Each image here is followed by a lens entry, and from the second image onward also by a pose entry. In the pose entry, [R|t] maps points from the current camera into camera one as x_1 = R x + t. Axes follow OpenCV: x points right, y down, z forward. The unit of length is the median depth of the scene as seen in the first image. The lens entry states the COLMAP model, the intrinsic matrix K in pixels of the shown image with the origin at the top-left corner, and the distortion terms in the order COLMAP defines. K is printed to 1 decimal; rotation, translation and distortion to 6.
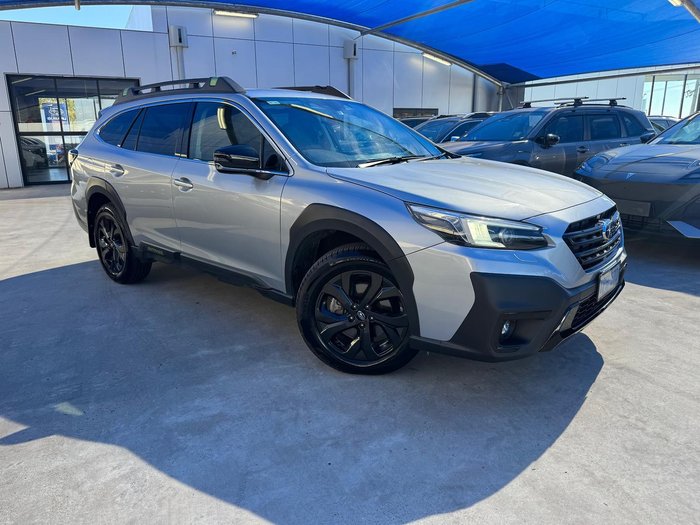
lens RADIAL K [[499.1, 0, 354.4], [0, 499.1, 261.7], [0, 0, 1]] dist [0.012847, -0.028929]
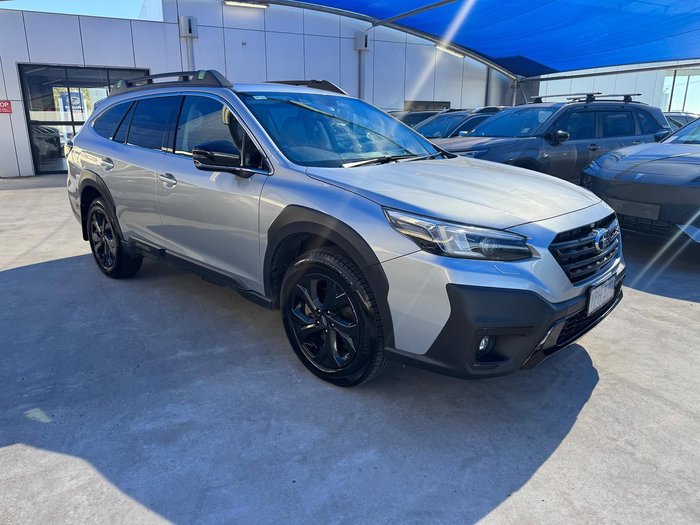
lens RADIAL K [[499.1, 0, 350.0], [0, 499.1, 262.5], [0, 0, 1]] dist [0.007630, -0.021446]
pose [[0.999281, 0.020504, -0.031898, 0.056293], [-0.019969, 0.999656, 0.017011, -0.022486], [0.032236, -0.016362, 0.999346, 0.042035]]
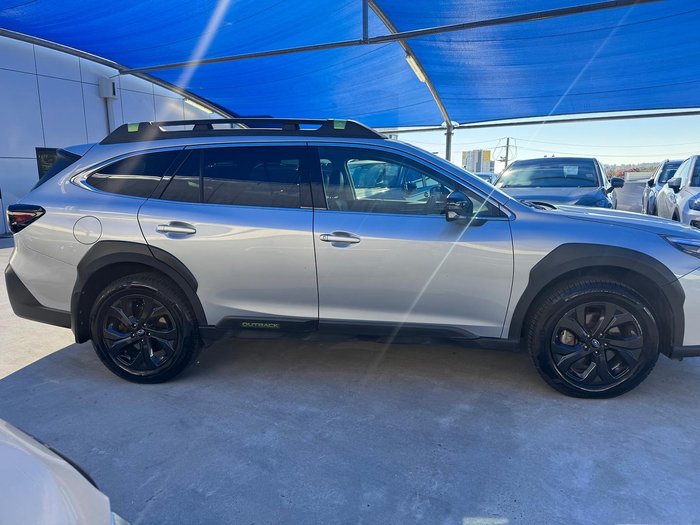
lens RADIAL K [[499.1, 0, 354.4], [0, 499.1, 261.7], [0, 0, 1]] dist [0.012847, -0.028929]
pose [[0.826248, -0.090058, 0.556060, -0.983624], [0.139982, 0.988998, -0.047823, -0.086820], [-0.545636, 0.117352, 0.829765, 0.340881]]
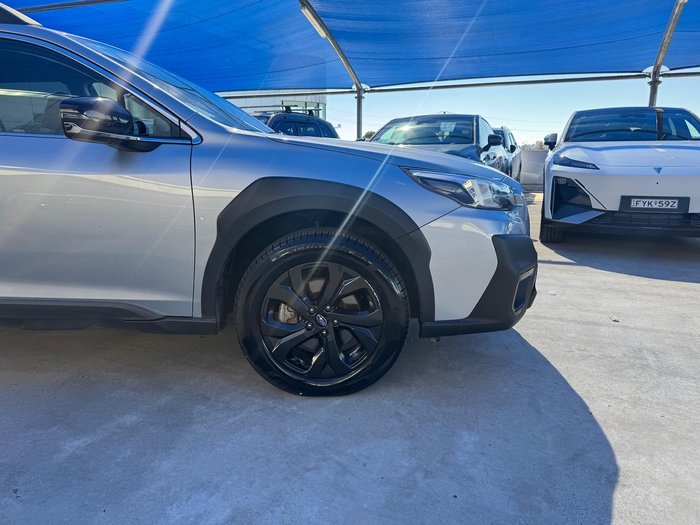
lens RADIAL K [[499.1, 0, 354.4], [0, 499.1, 261.7], [0, 0, 1]] dist [0.012847, -0.028929]
pose [[0.754469, -0.131989, 0.642927, -0.435848], [0.155198, 0.987668, 0.020638, 0.007468], [-0.637722, 0.084210, 0.765649, 0.346201]]
